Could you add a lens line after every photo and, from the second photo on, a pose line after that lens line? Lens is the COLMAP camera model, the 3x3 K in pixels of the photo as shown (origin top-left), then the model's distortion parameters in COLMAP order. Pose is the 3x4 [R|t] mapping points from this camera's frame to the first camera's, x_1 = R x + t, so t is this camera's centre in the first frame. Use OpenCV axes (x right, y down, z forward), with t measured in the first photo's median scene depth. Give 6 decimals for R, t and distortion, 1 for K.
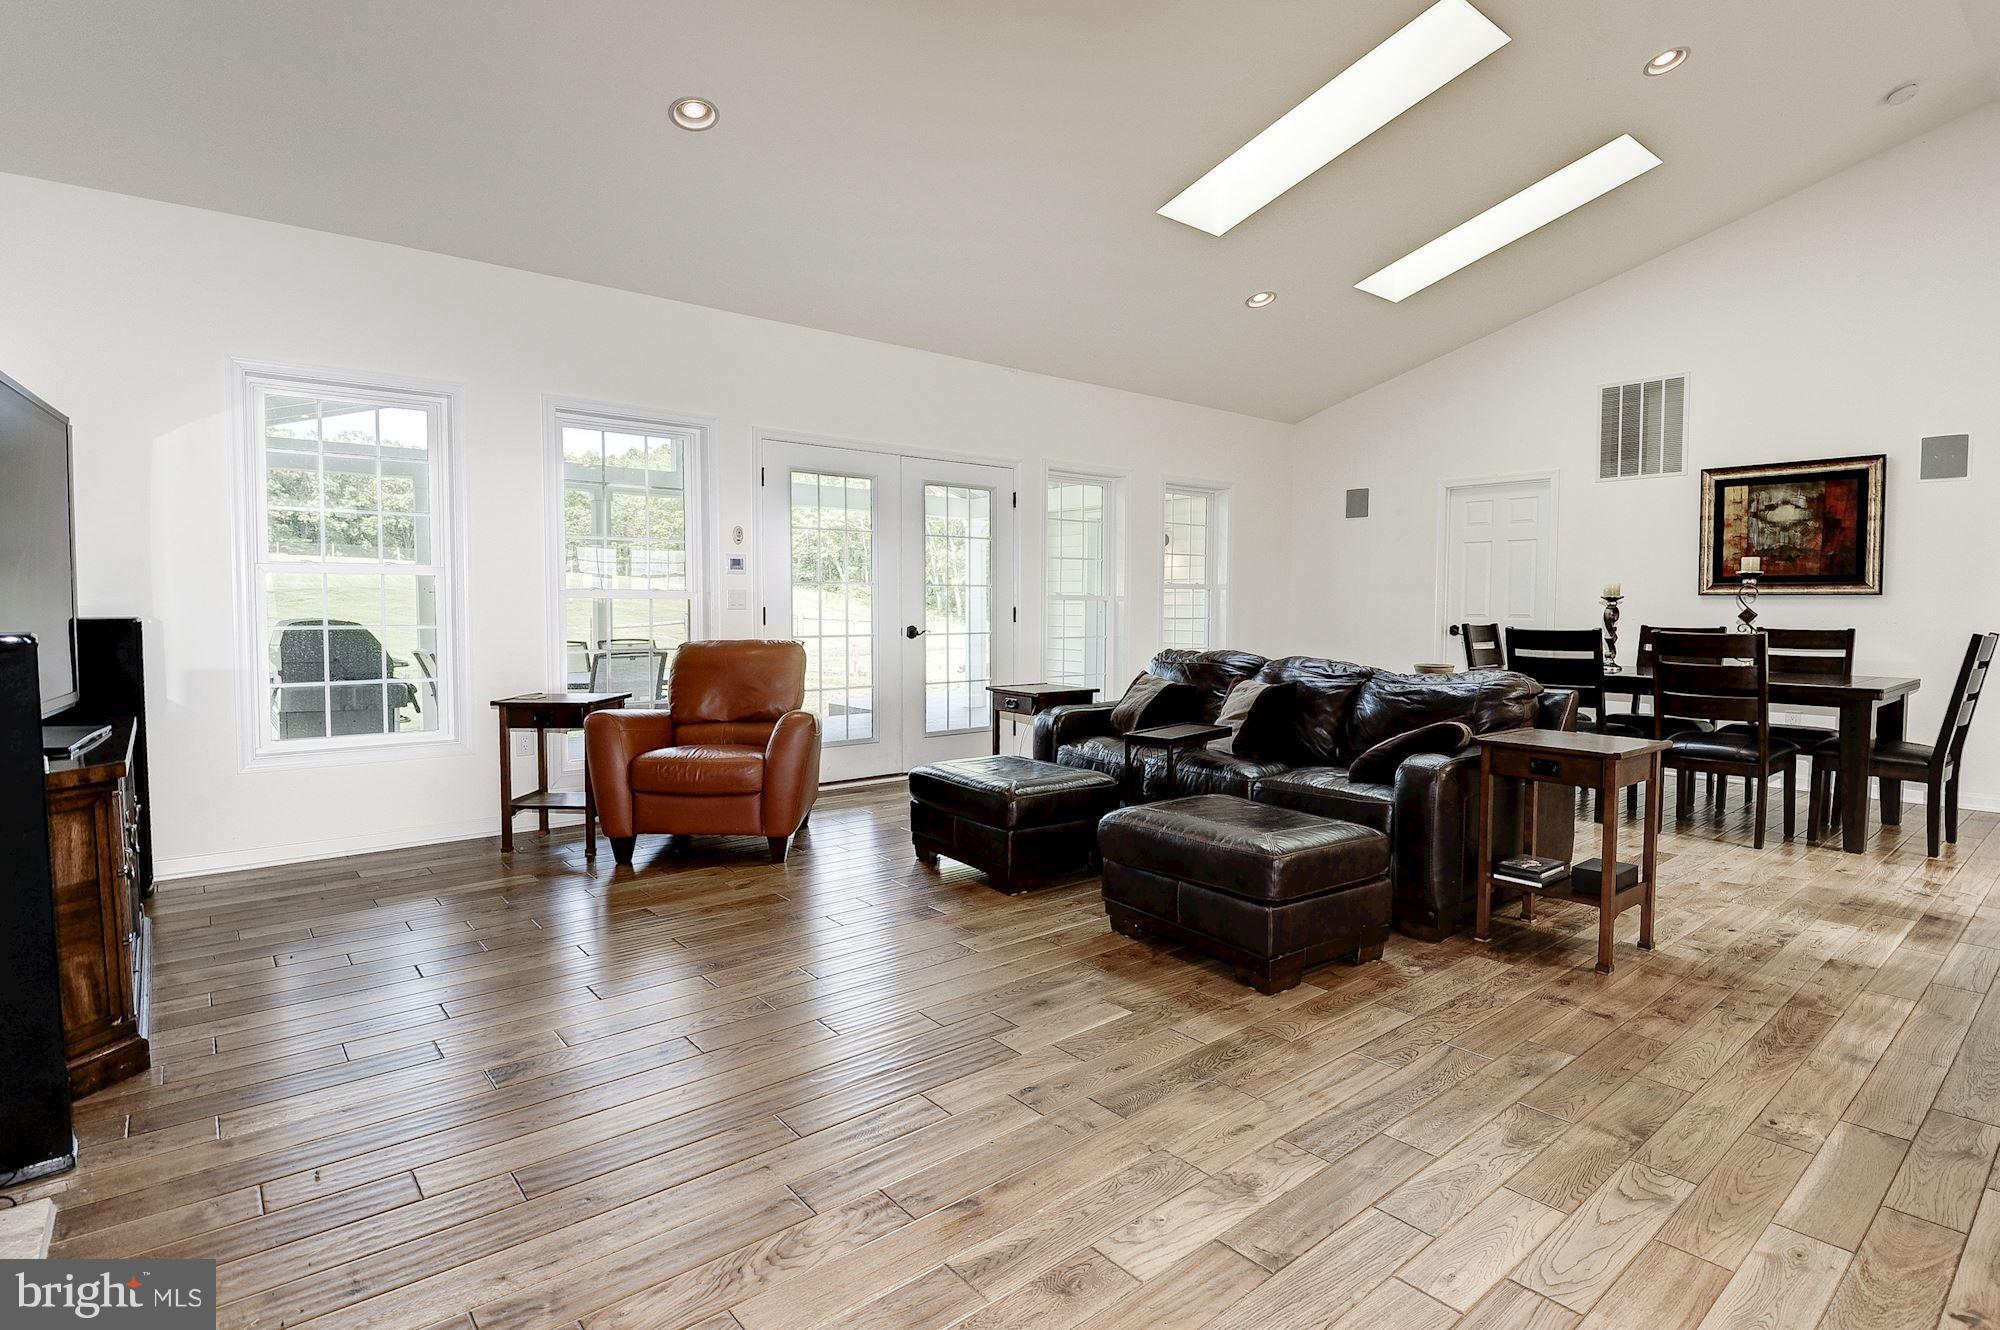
lens RADIAL K [[995.1, 0, 997.0], [0, 995.1, 645.0], [0, 0, 1]] dist [0.003650, -0.004119]
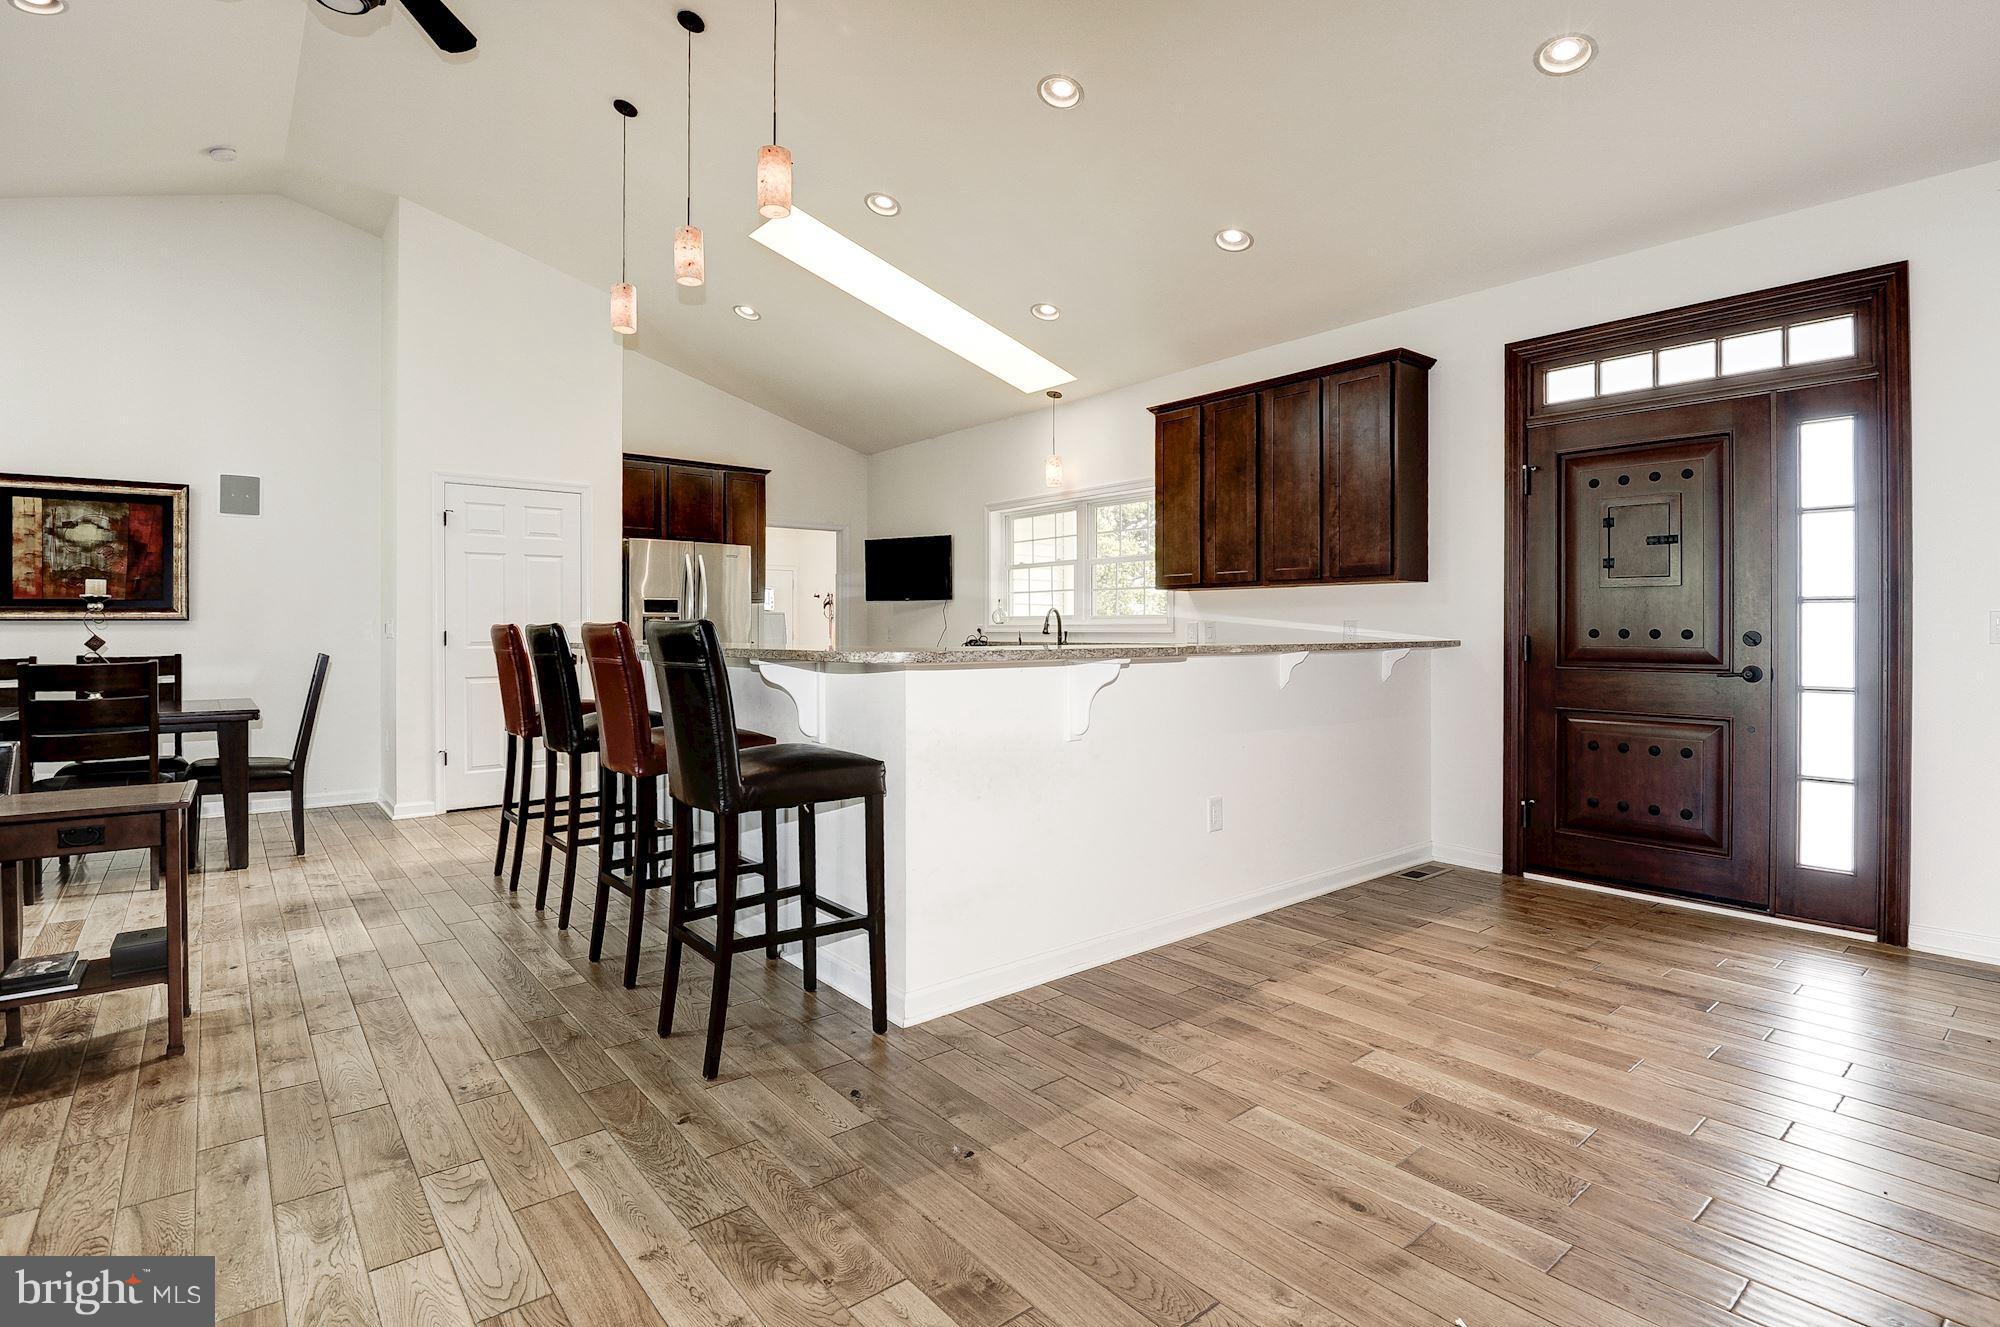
lens RADIAL K [[995.1, 0, 1029.2], [0, 995.1, 611.1], [0, 0, 1]] dist [0.003650, -0.004119]
pose [[0.041018, 0.009461, 0.999114, -0.105690], [0.048696, 0.998748, -0.011457, -0.005734], [-0.997971, 0.049123, 0.040506, 0.090816]]
